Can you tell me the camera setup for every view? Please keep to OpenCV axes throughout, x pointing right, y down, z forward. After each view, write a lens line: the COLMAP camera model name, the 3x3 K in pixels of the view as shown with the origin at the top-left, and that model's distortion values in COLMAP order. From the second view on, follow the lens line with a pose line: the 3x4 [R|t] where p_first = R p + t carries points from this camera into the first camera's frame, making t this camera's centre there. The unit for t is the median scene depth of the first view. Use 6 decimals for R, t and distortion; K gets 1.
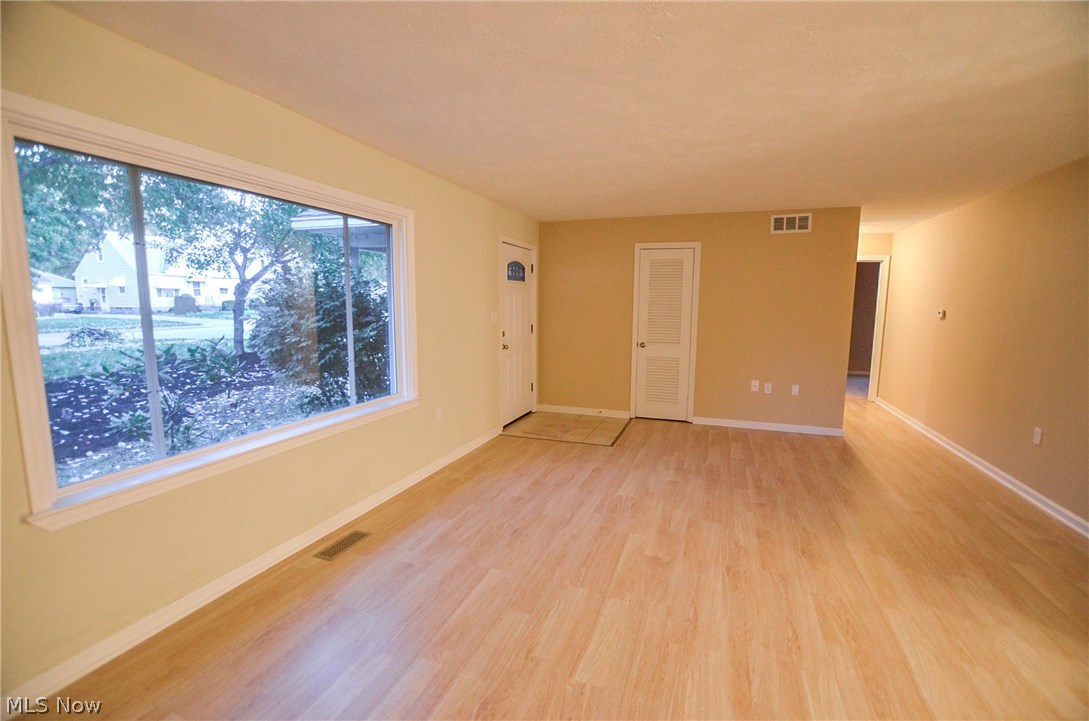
lens RADIAL K [[477.8, 0, 543.9], [0, 477.8, 361.1], [0, 0, 1]] dist [-0.033489, 0.002998]
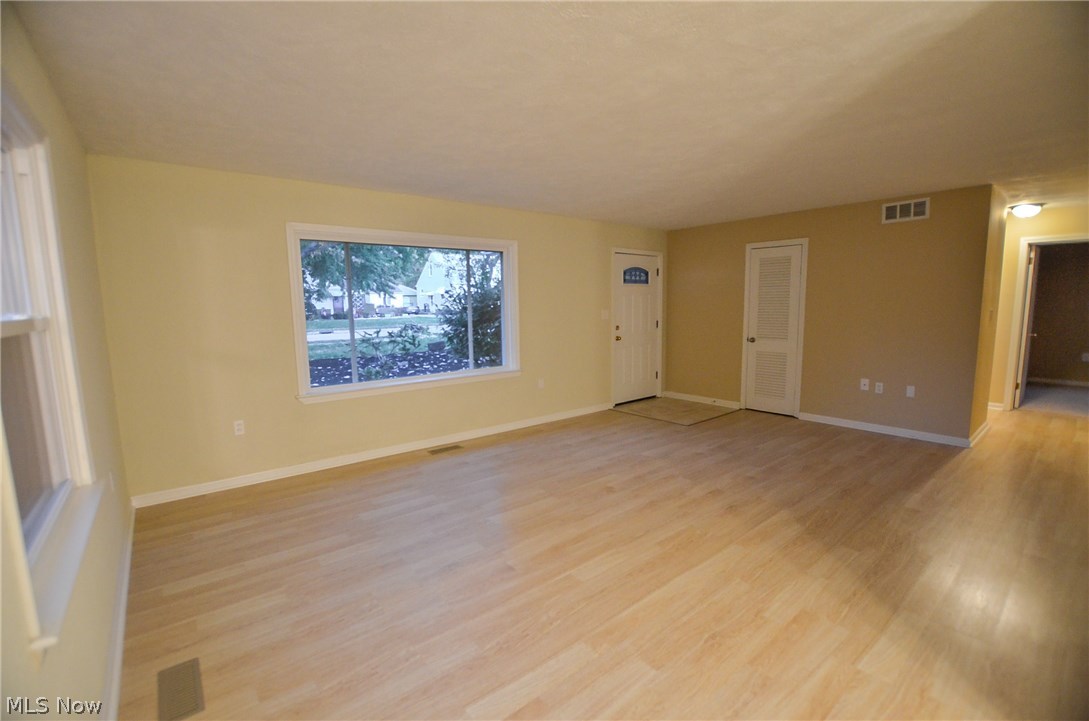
lens RADIAL K [[477.8, 0, 545.5], [0, 477.8, 365.2], [0, 0, 1]] dist [-0.033489, 0.002998]
pose [[0.857527, 0.046542, -0.512329, 0.388462], [-0.041645, 0.998911, 0.021040, 0.020587], [0.512750, 0.003294, 0.858532, -0.143277]]
